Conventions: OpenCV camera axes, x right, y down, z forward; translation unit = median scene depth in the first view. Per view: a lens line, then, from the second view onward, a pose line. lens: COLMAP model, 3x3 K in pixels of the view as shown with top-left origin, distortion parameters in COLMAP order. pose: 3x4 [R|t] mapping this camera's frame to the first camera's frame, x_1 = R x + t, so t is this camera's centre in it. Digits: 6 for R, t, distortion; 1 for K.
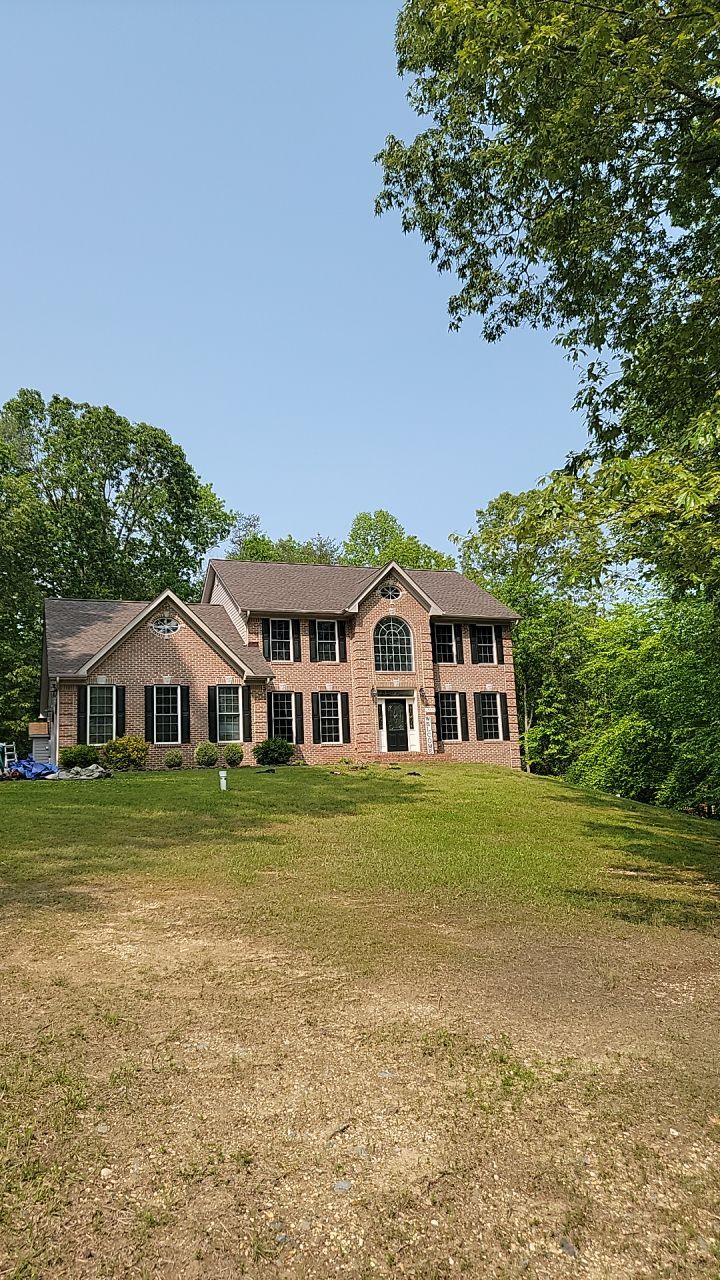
lens RADIAL K [[927.0, 0, 360.0], [0, 927.0, 640.0], [0, 0, 1]] dist [0.114183, -0.197276]
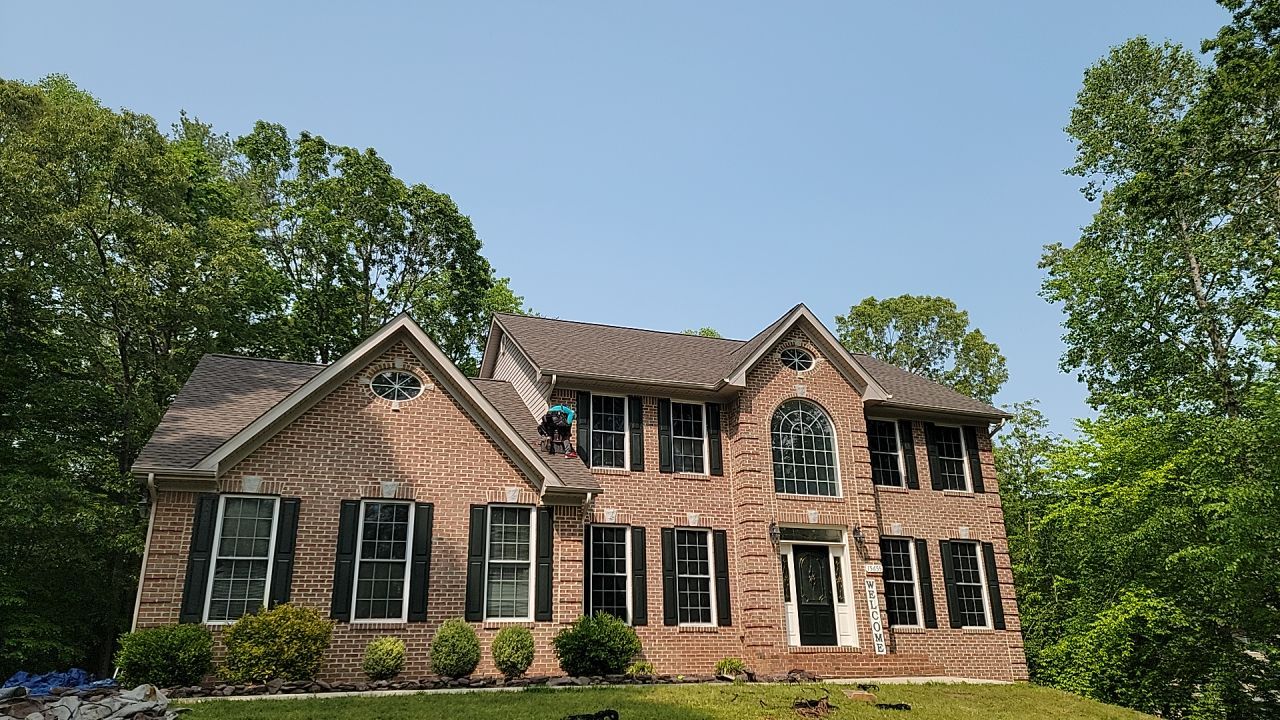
lens RADIAL K [[884.2, 0, 641.4], [0, 884.2, 361.3], [0, 0, 1]] dist [0.113806, -0.127854]
pose [[0.999620, 0.025930, -0.009306, -0.060240], [-0.027069, 0.987269, -0.156741, 0.040717], [0.005123, 0.156933, 0.987596, 0.451511]]
